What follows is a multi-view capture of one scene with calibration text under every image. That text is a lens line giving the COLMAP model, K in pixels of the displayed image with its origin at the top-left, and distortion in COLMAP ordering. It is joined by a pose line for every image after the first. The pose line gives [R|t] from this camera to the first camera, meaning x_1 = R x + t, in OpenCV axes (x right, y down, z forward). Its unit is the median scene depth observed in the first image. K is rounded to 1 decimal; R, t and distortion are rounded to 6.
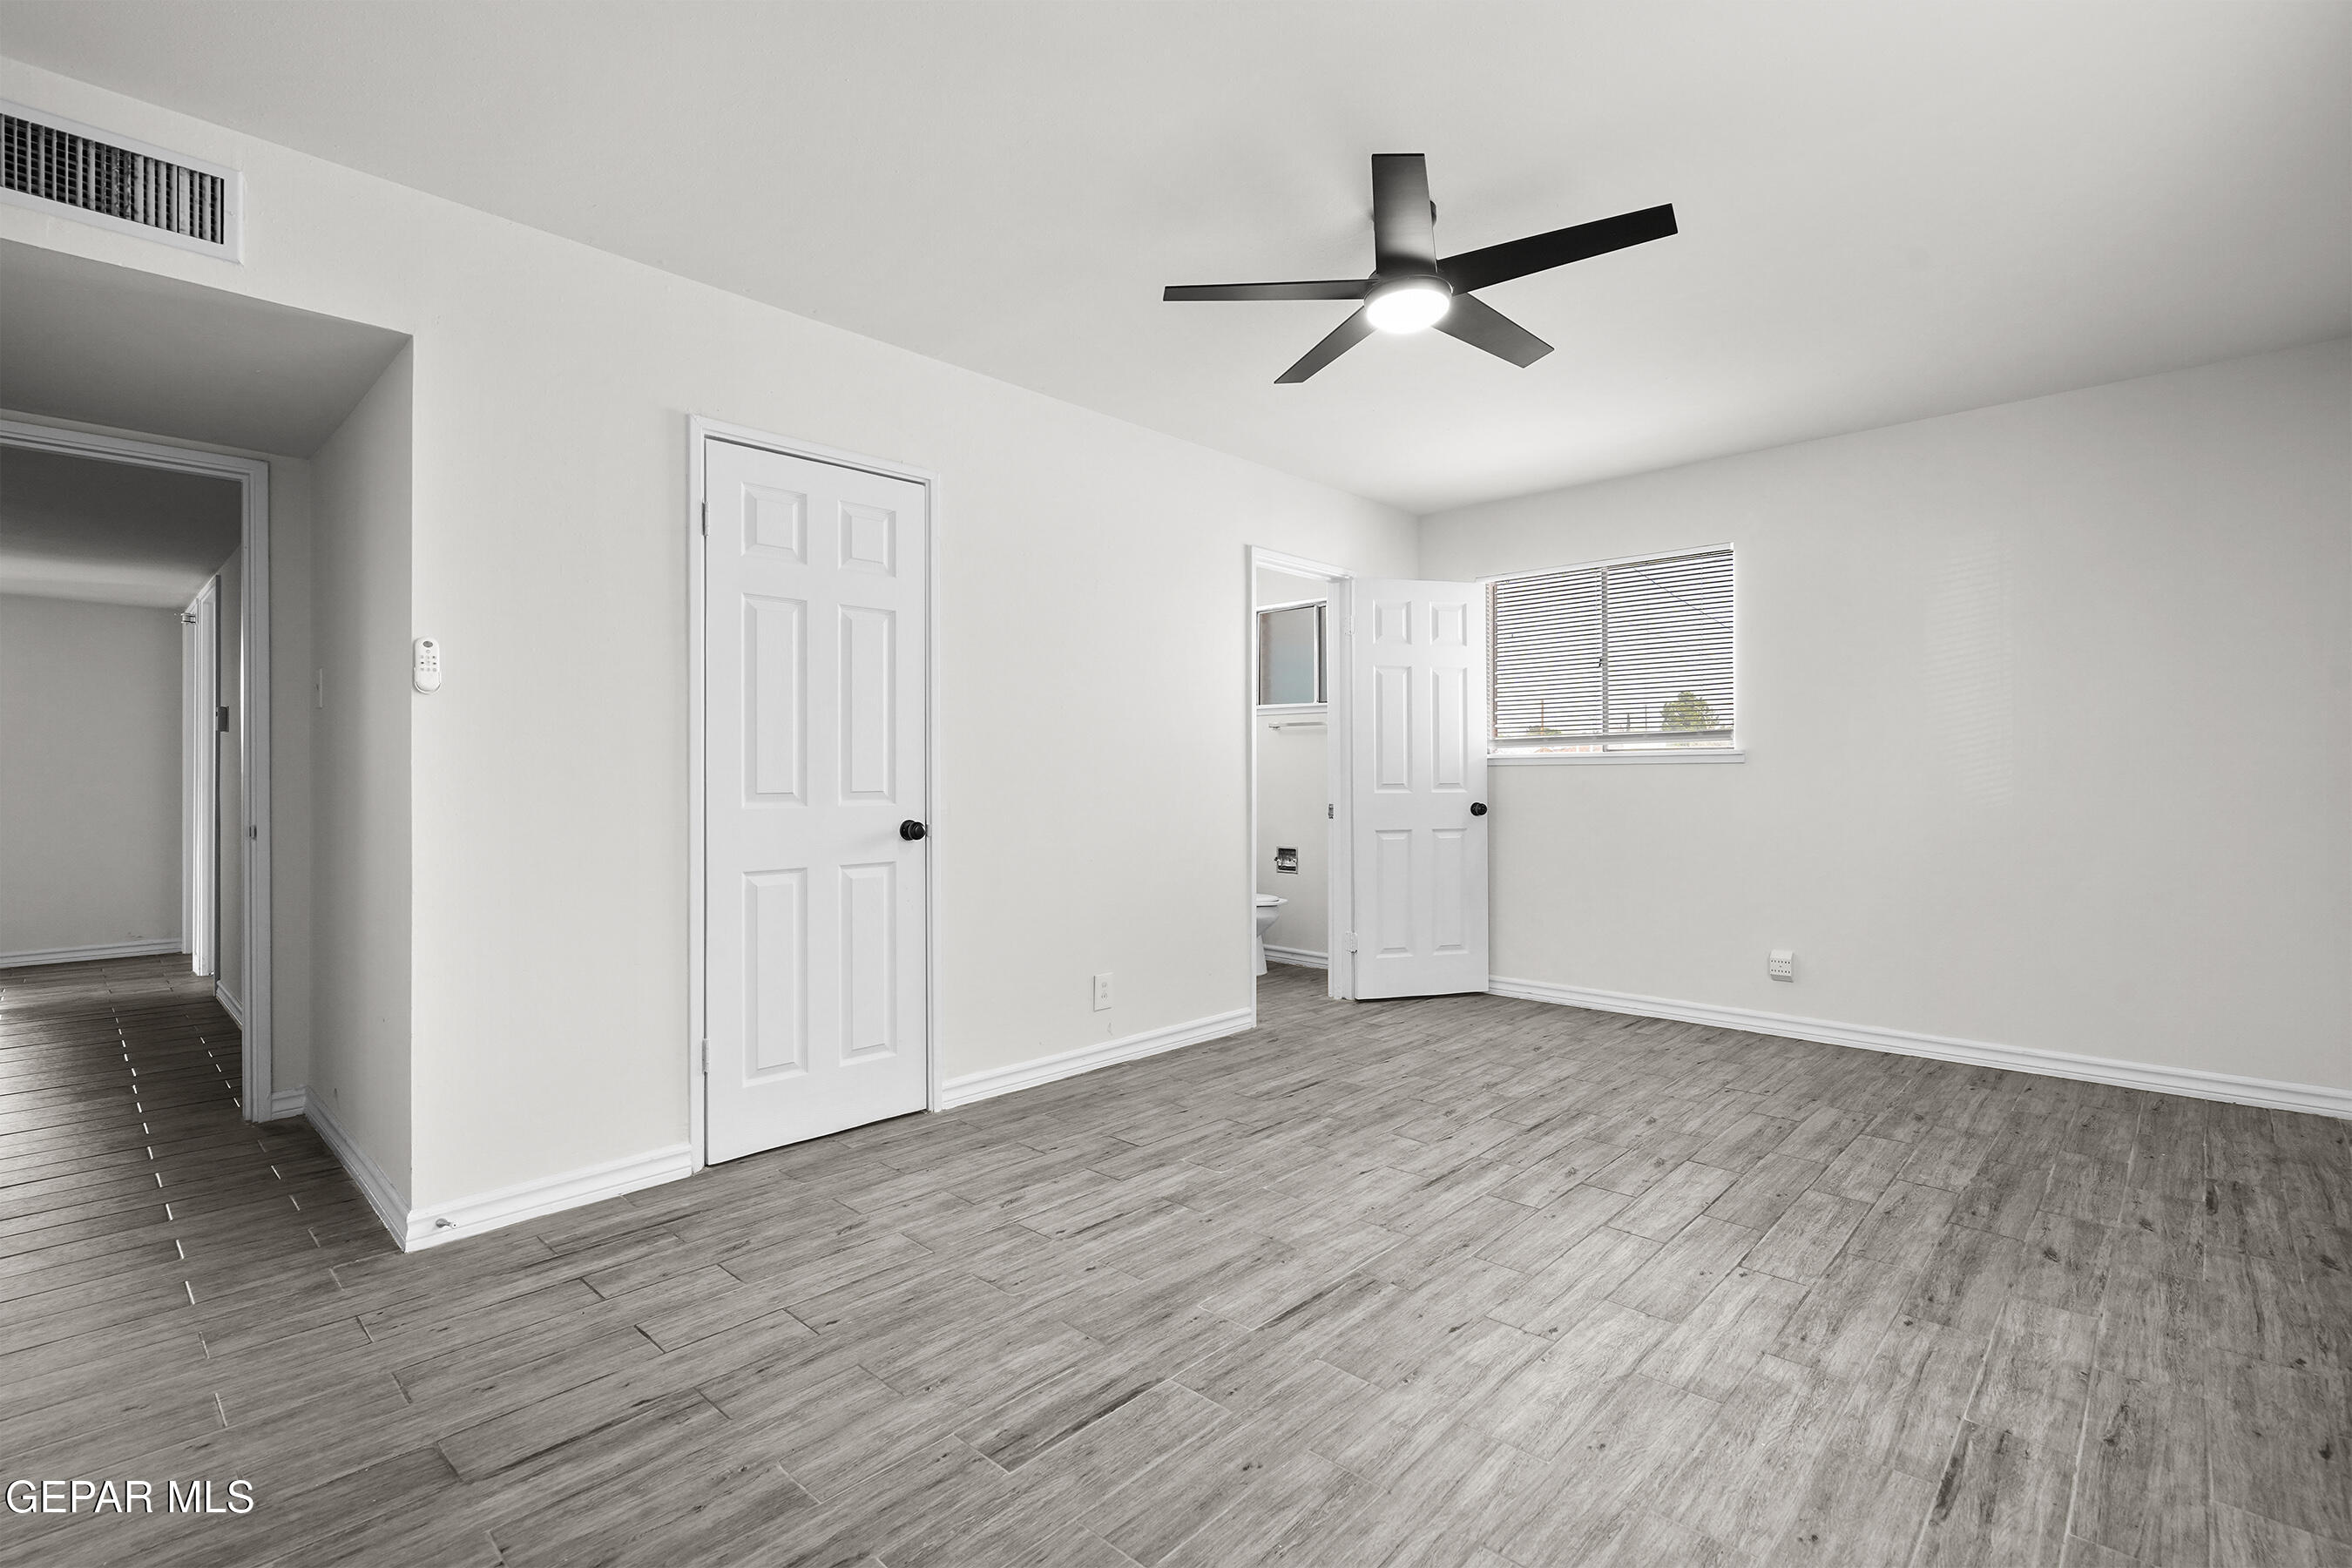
lens RADIAL K [[1115.1, 0, 1183.6], [0, 1115.1, 772.3], [0, 0, 1]] dist [-0.006757, 0.000624]
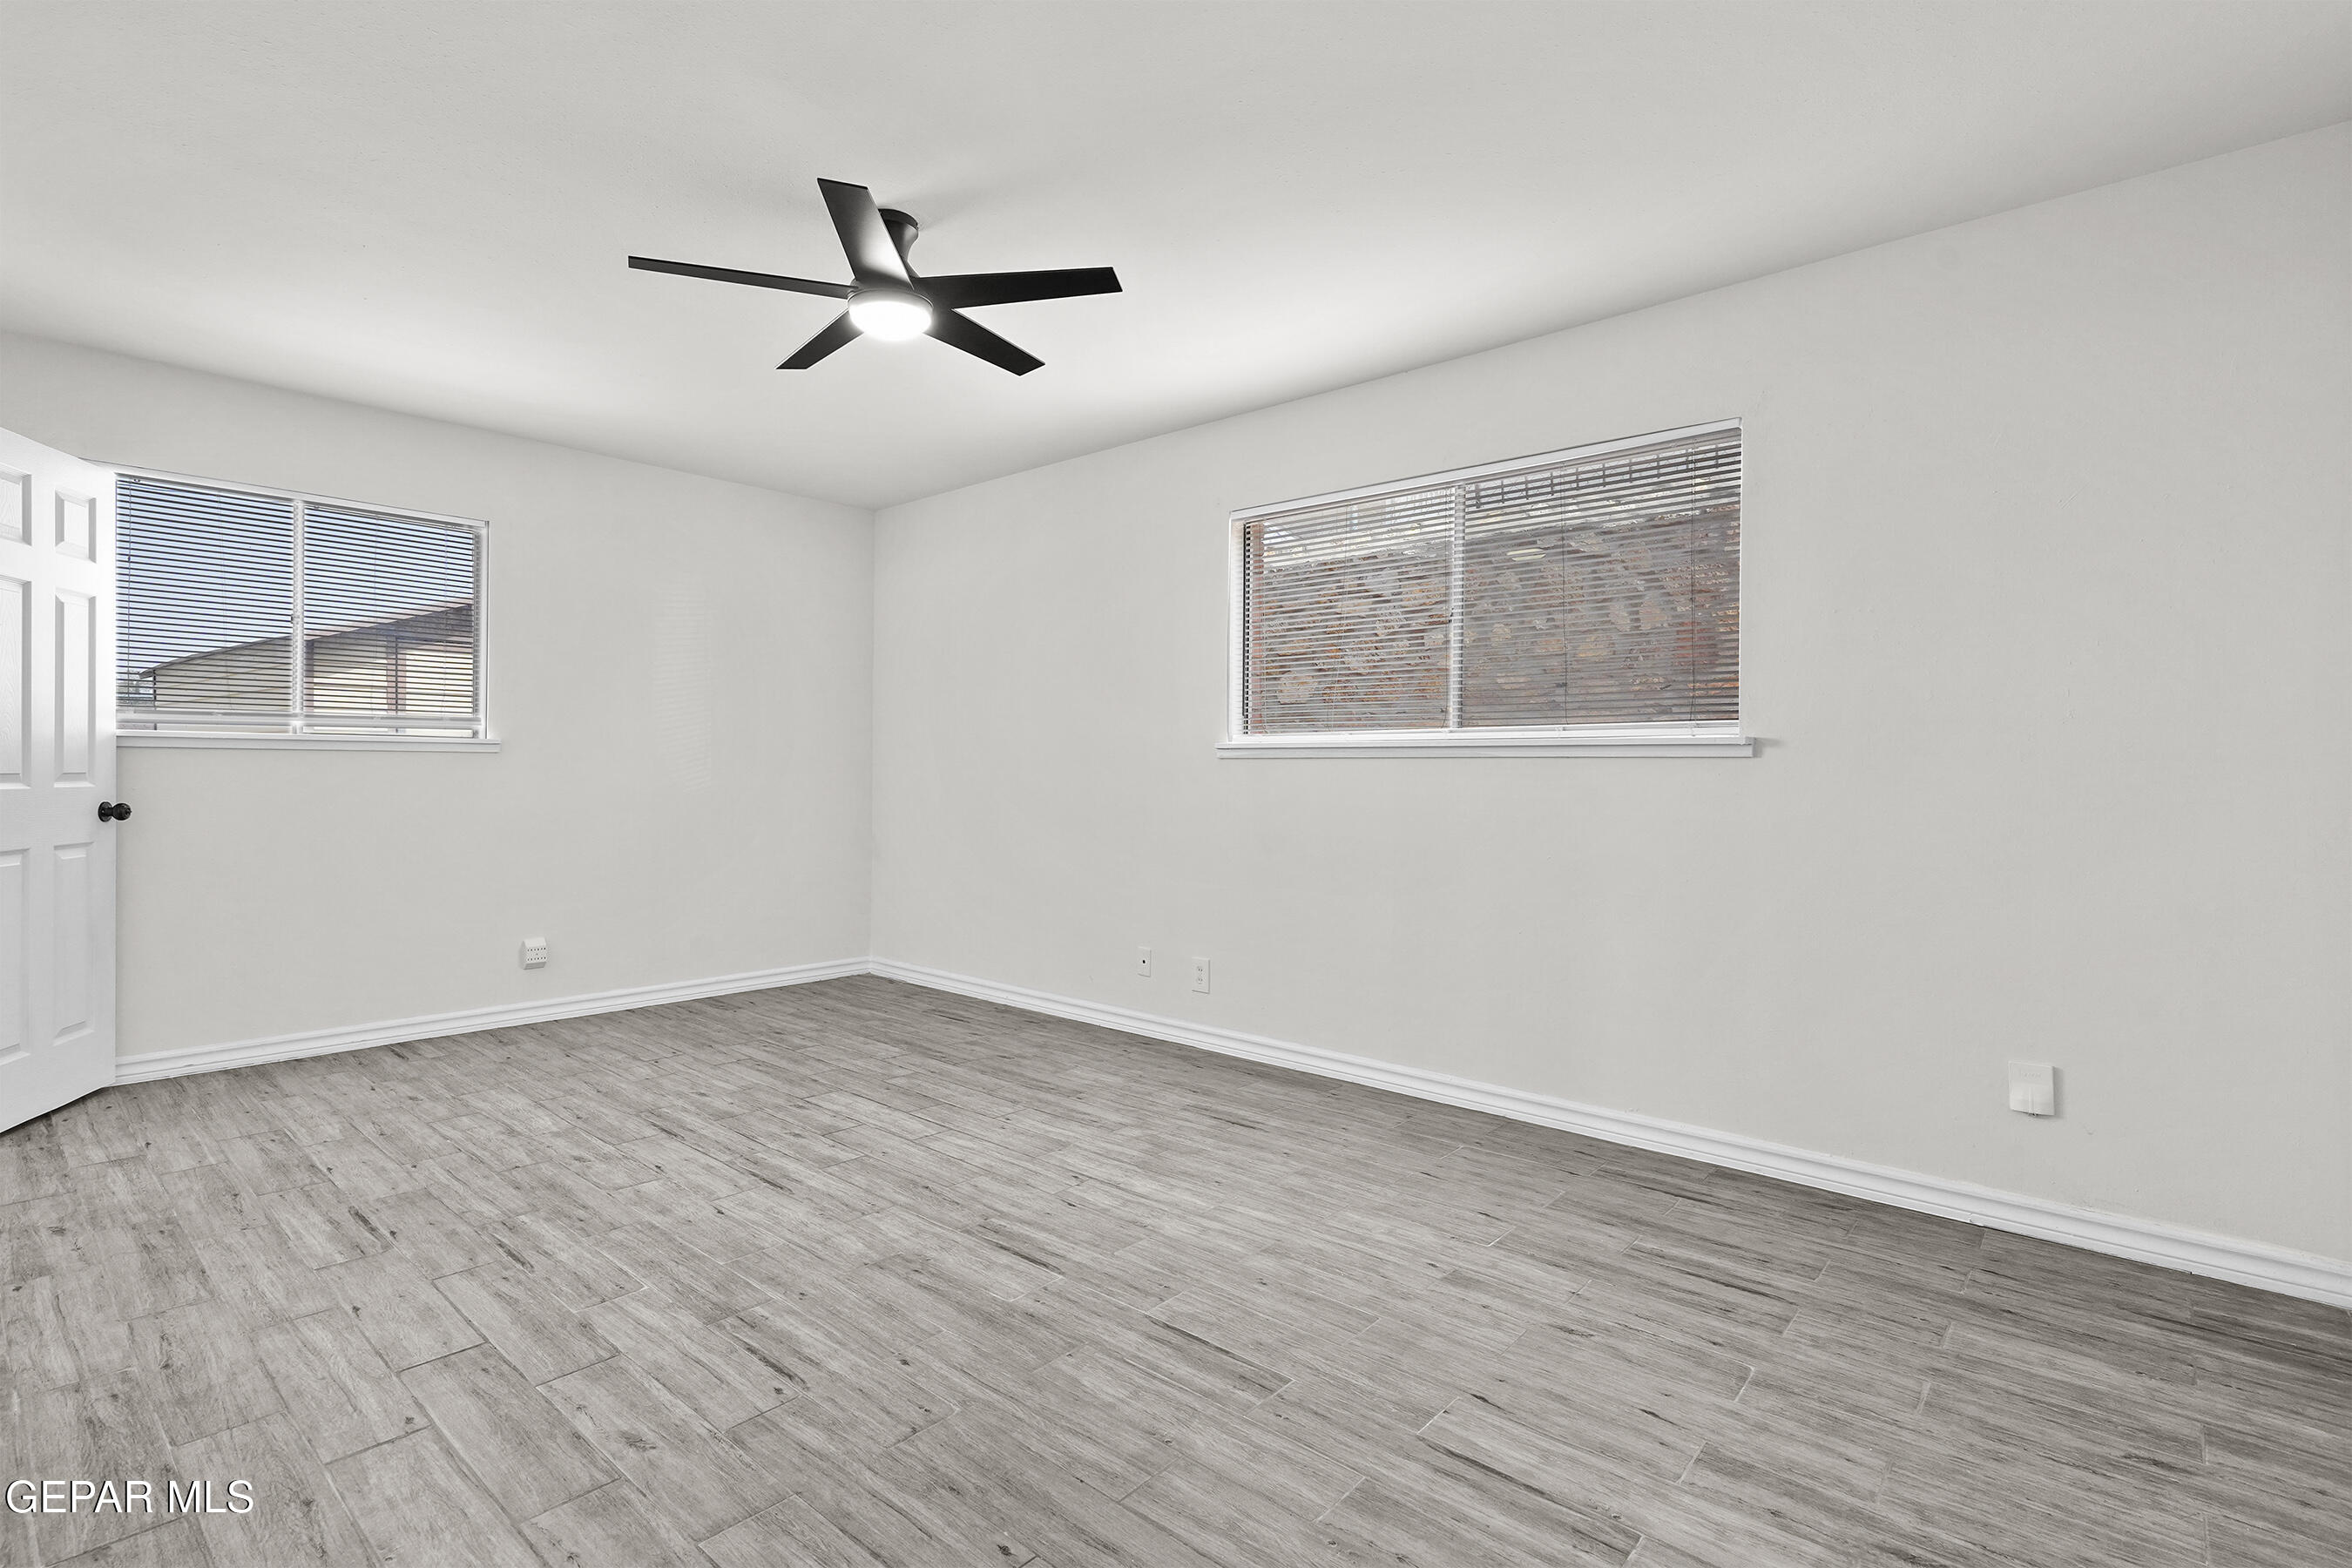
lens RADIAL K [[1115.1, 0, 1183.6], [0, 1115.1, 772.3], [0, 0, 1]] dist [-0.006757, 0.000624]
pose [[-0.056481, 0.001865, 0.998402, -0.808108], [-0.011826, 0.999927, -0.002537, 0.006482], [-0.998334, -0.011951, -0.056455, 0.741322]]
